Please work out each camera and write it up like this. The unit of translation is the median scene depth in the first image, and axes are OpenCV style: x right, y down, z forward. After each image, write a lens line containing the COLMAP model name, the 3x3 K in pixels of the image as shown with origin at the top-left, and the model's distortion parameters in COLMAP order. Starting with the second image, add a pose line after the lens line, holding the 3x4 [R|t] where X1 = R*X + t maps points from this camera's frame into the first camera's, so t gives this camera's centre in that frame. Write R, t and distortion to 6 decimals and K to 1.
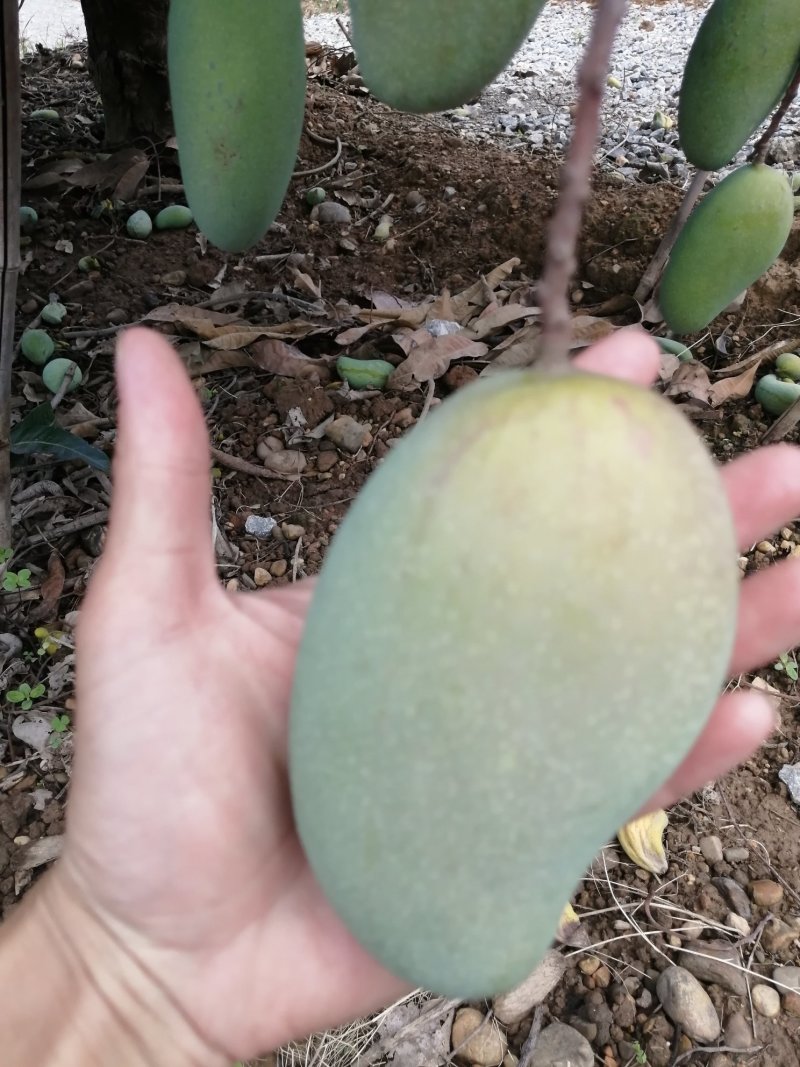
lens RADIAL K [[816.8, 0, 404.3], [0, 816.8, 523.9], [0, 0, 1]] dist [-0.008768, 0.007590]
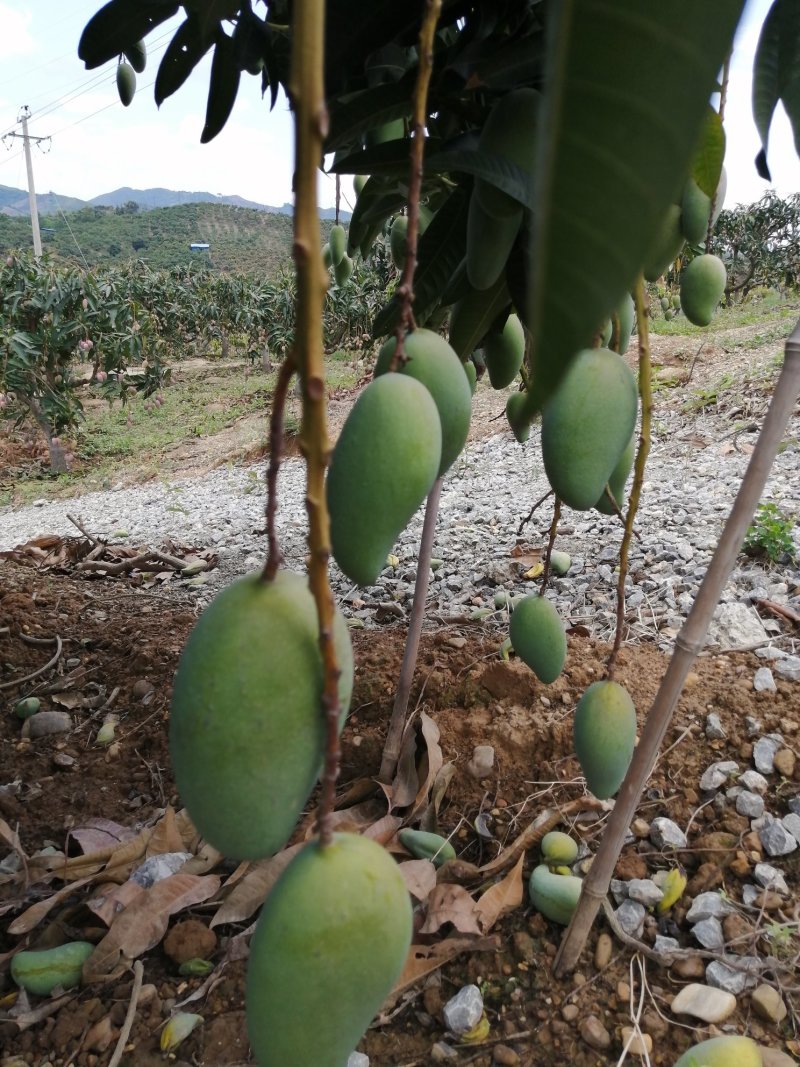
lens RADIAL K [[816.8, 0, 404.3], [0, 816.8, 523.9], [0, 0, 1]] dist [-0.008768, 0.007590]
pose [[0.955863, -0.157486, 0.248040, 0.099505], [0.253990, 0.867292, -0.428129, -0.098325], [-0.147699, 0.472232, 0.869012, 0.083011]]
